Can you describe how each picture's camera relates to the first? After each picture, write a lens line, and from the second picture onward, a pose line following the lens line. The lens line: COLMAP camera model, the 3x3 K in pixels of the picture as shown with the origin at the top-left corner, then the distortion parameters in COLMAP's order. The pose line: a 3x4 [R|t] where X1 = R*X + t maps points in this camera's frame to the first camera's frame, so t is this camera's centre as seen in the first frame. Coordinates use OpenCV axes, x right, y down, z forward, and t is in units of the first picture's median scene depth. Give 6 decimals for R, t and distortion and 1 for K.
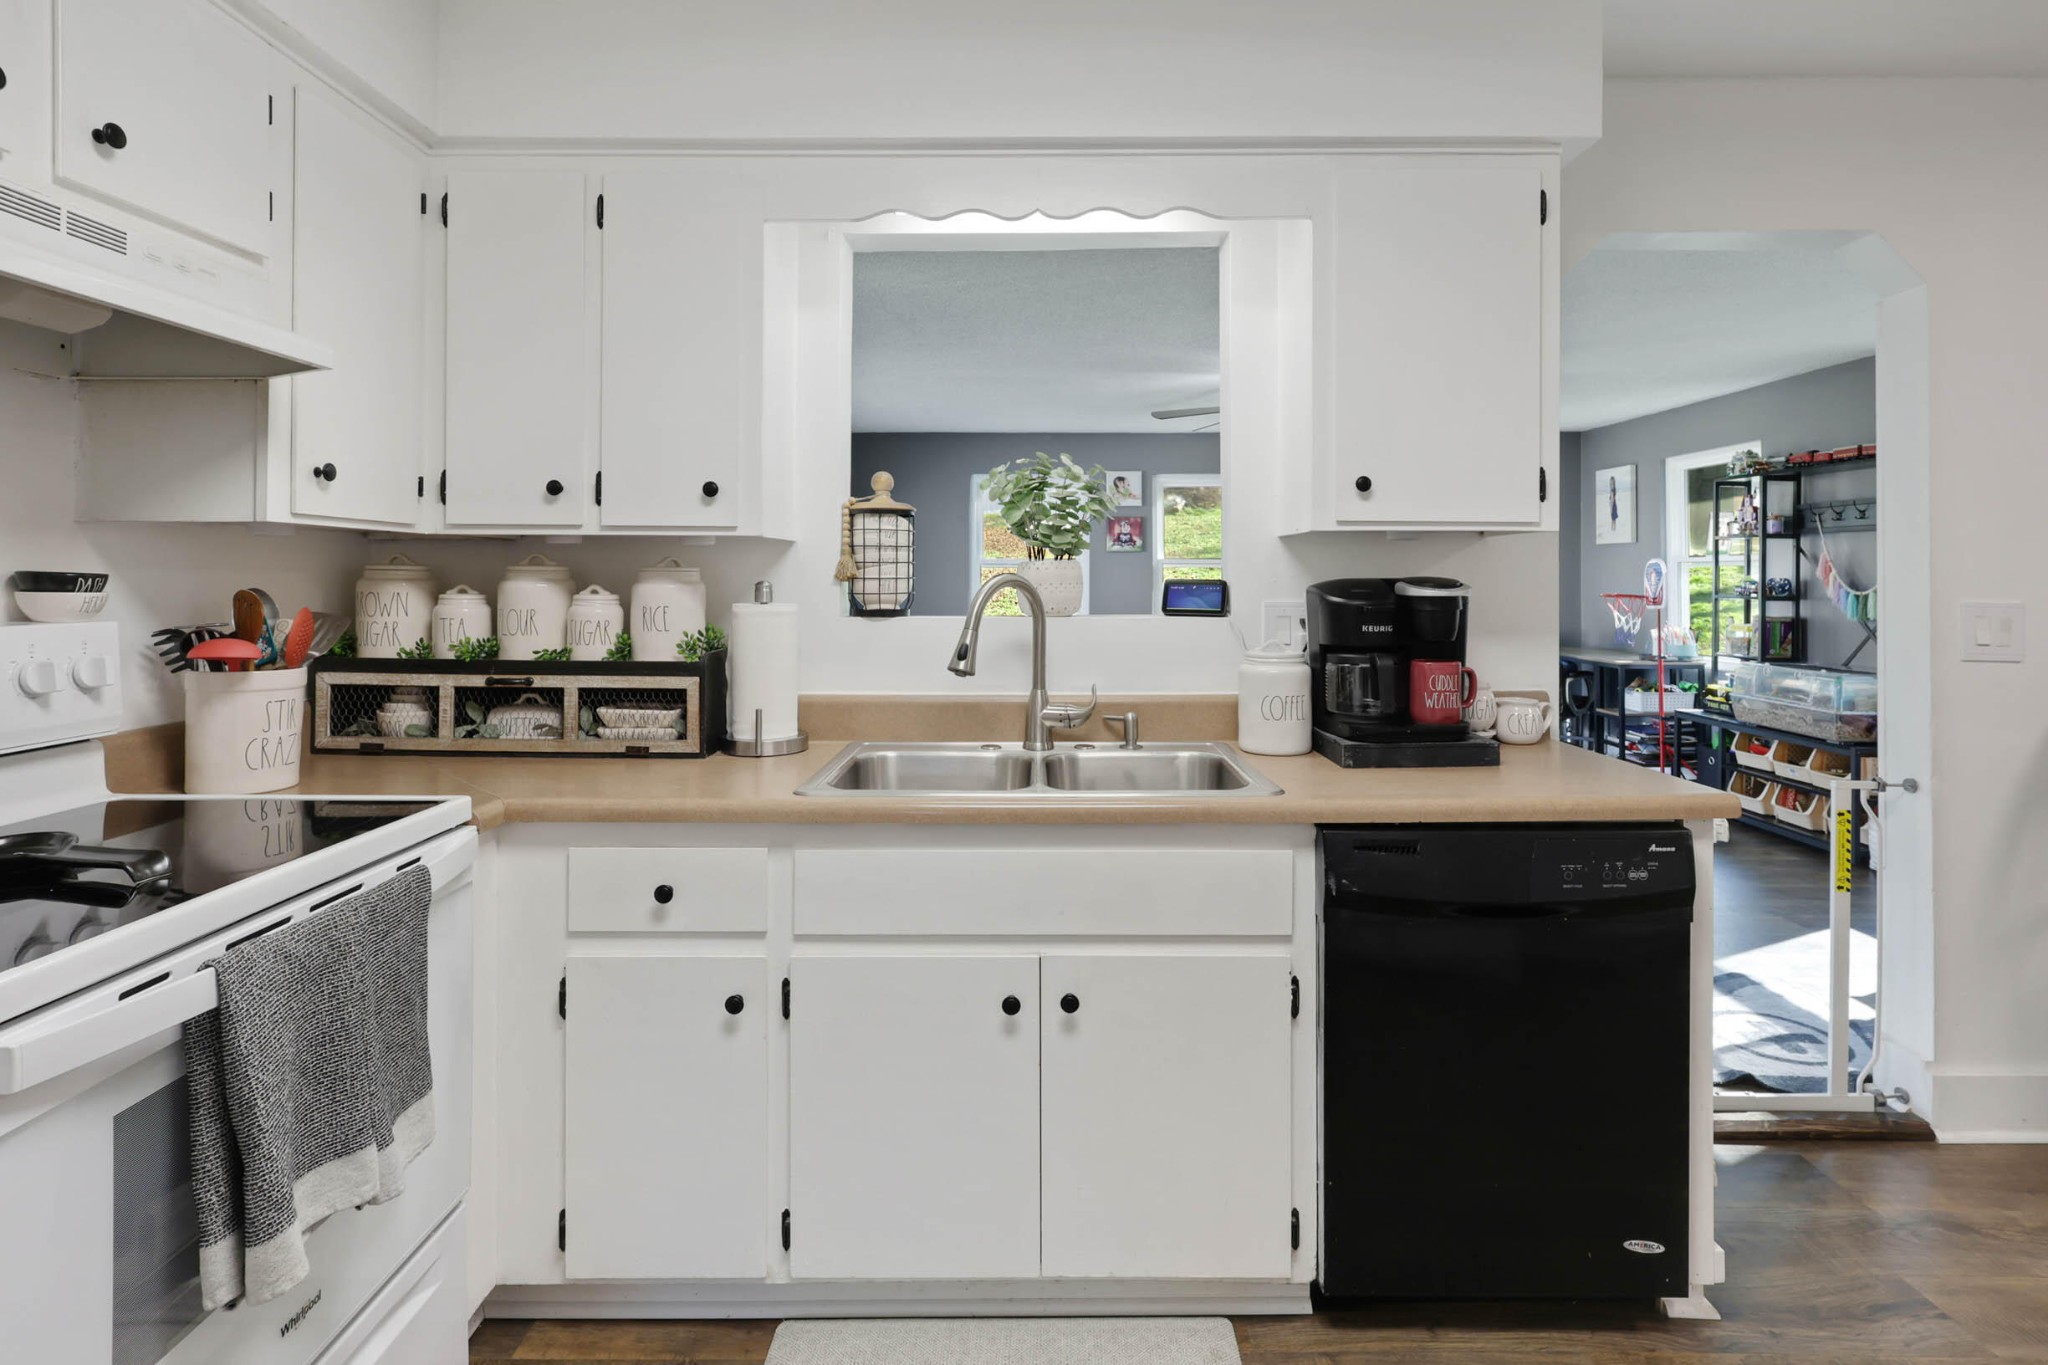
lens RADIAL K [[991.7, 0, 1017.1], [0, 991.7, 574.1], [0, 0, 1]] dist [0.003661, 0.001254]
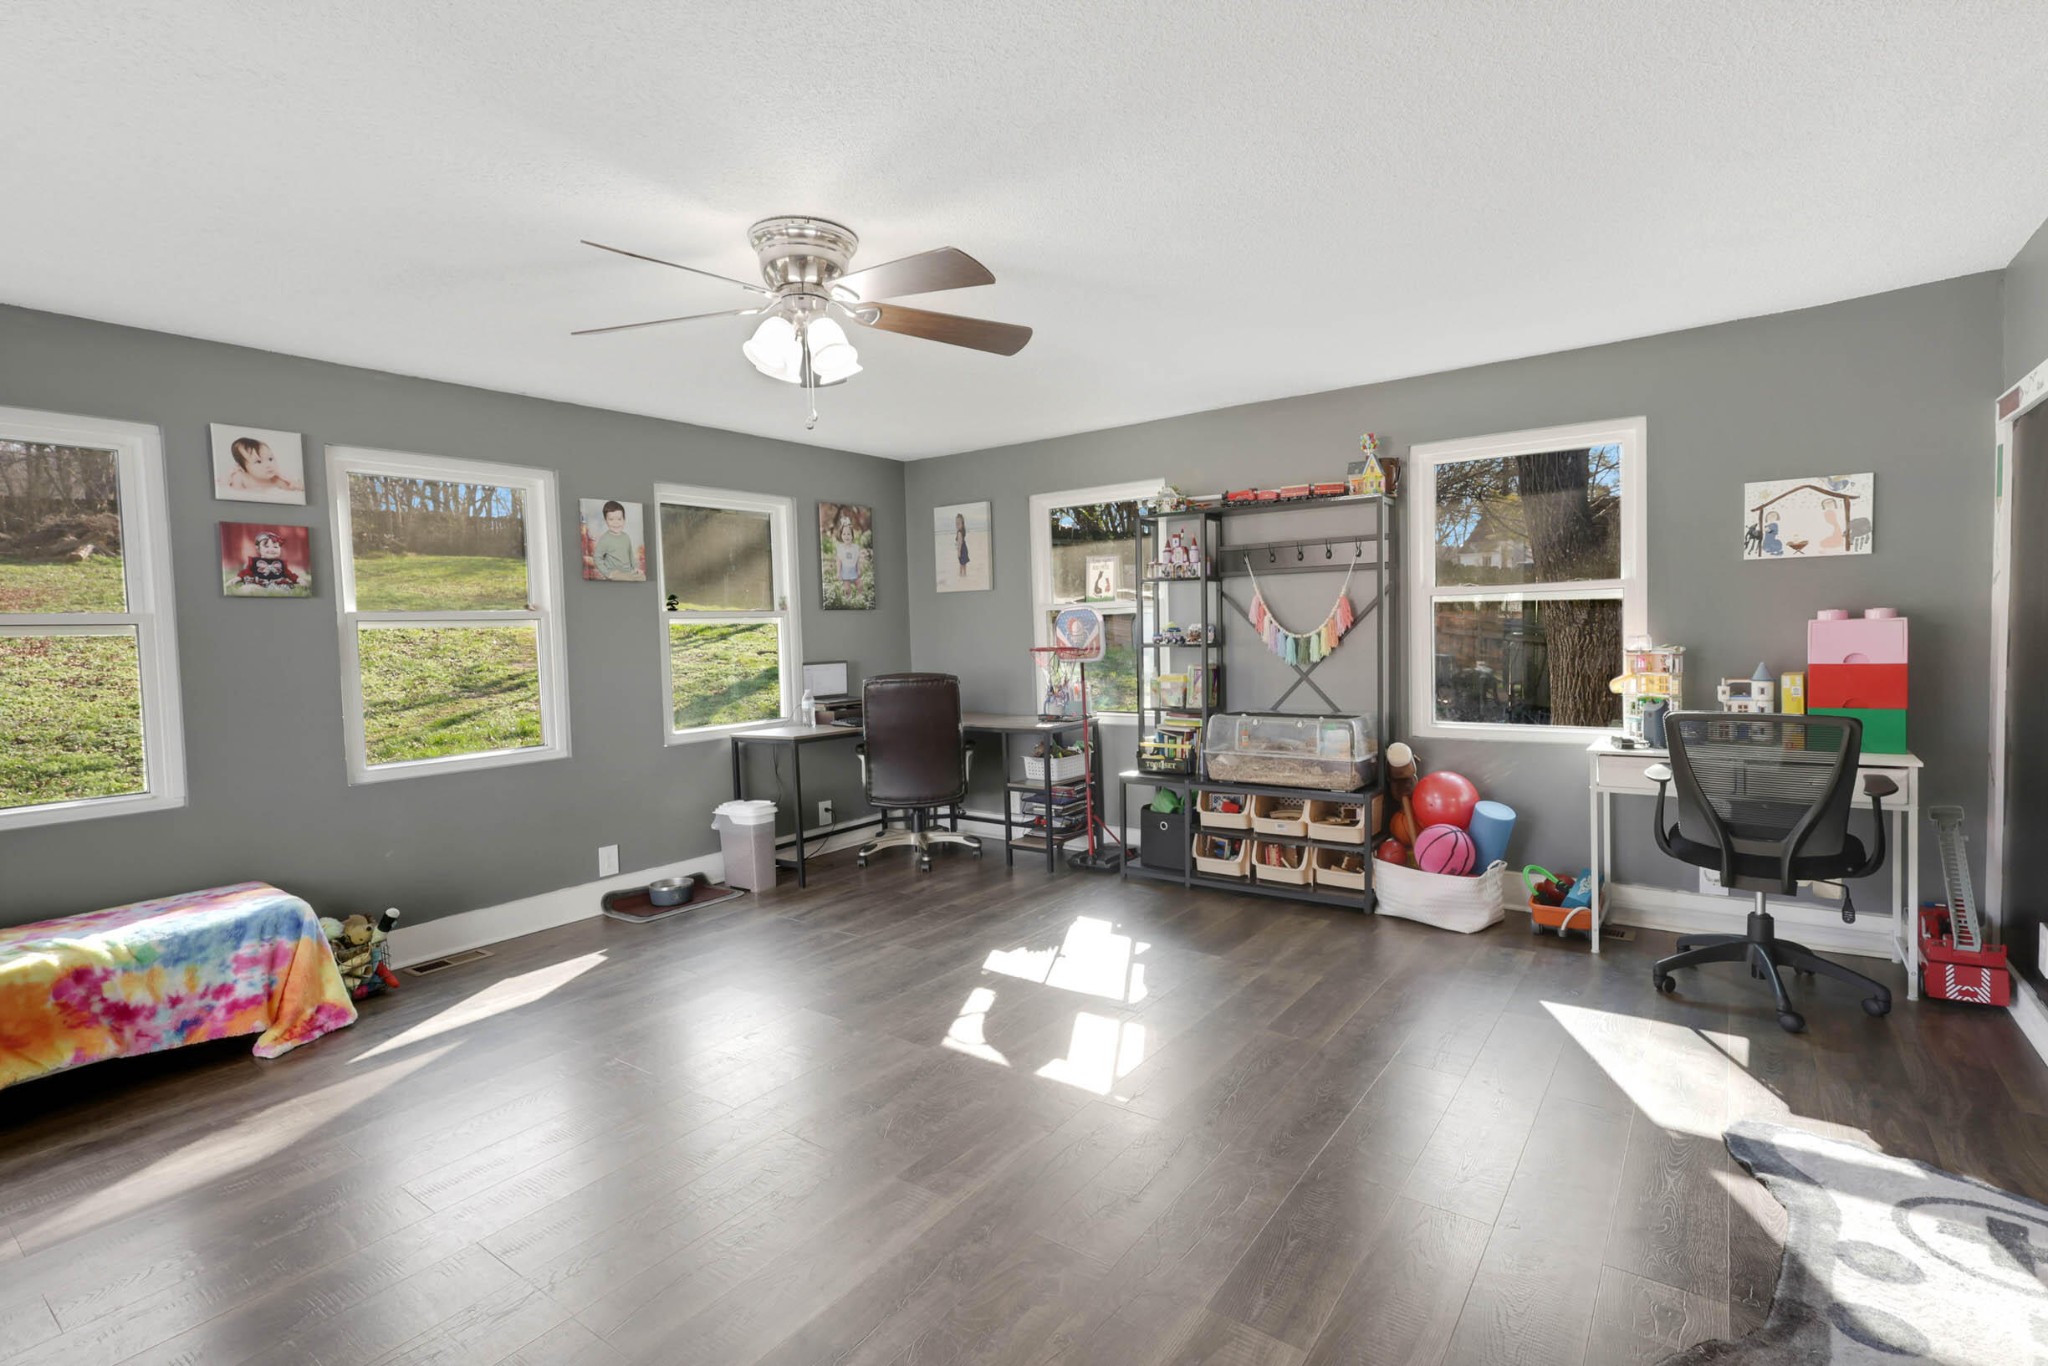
lens RADIAL K [[991.7, 0, 1015.6], [0, 991.7, 673.3], [0, 0, 1]] dist [0.003661, 0.001254]
pose [[0.584393, -0.052365, 0.809780, -0.094120], [0.026822, 0.998617, 0.045219, 0.003188], [-0.811028, -0.004706, 0.584989, 0.531990]]
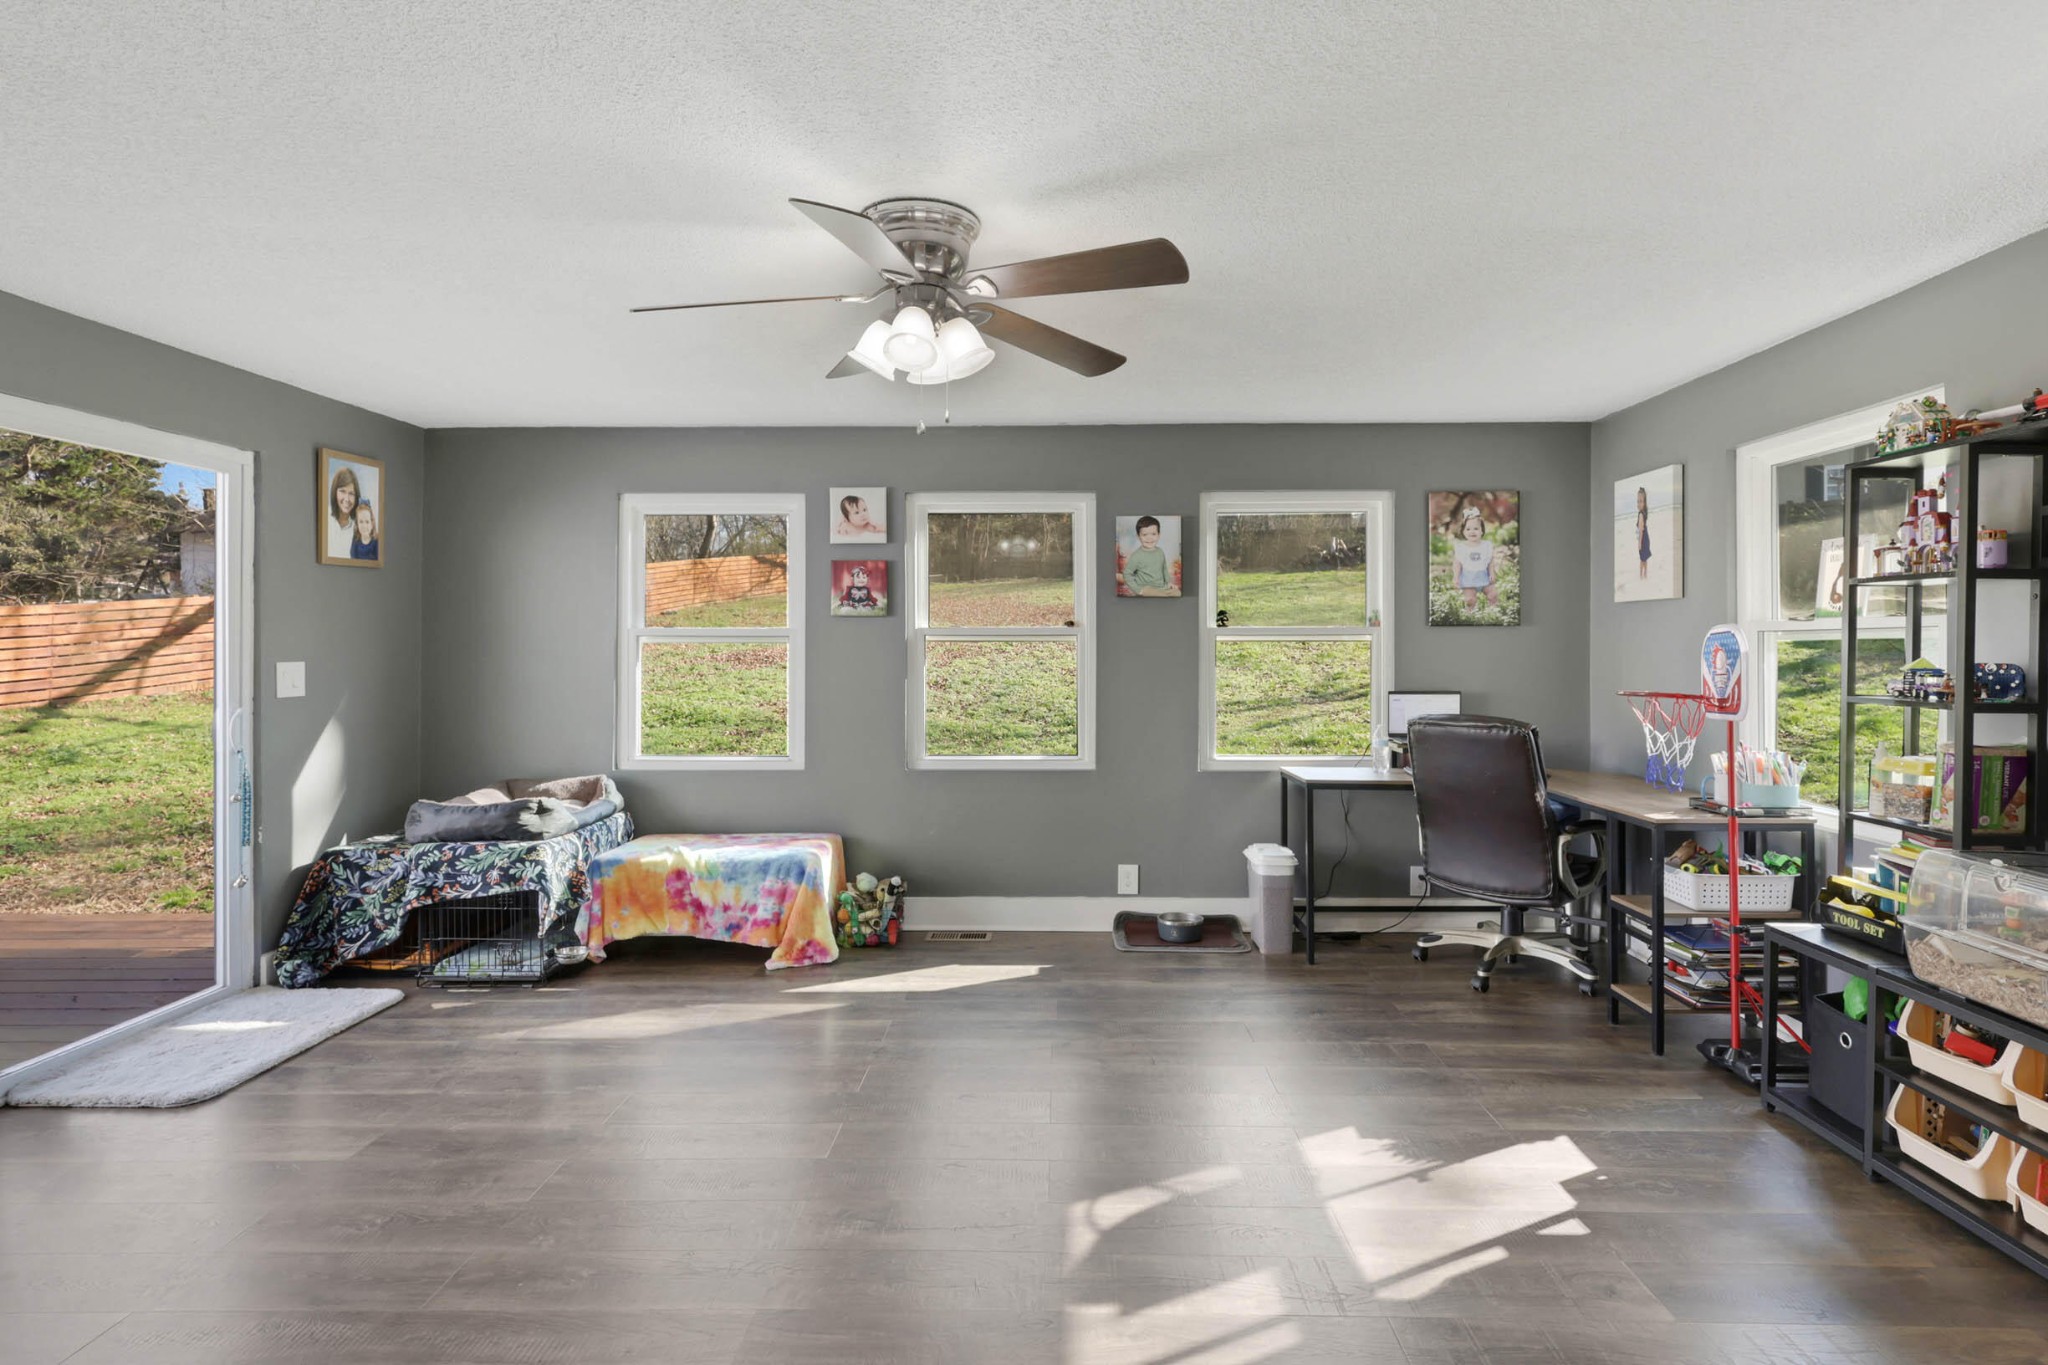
lens RADIAL K [[991.7, 0, 1031.7], [0, 991.7, 657.4], [0, 0, 1]] dist [0.003661, 0.001254]
pose [[0.999950, -0.000029, -0.010024, 0.283718], [0.000119, 0.999960, 0.008948, -0.002801], [0.010023, -0.008949, 0.999910, 0.473920]]
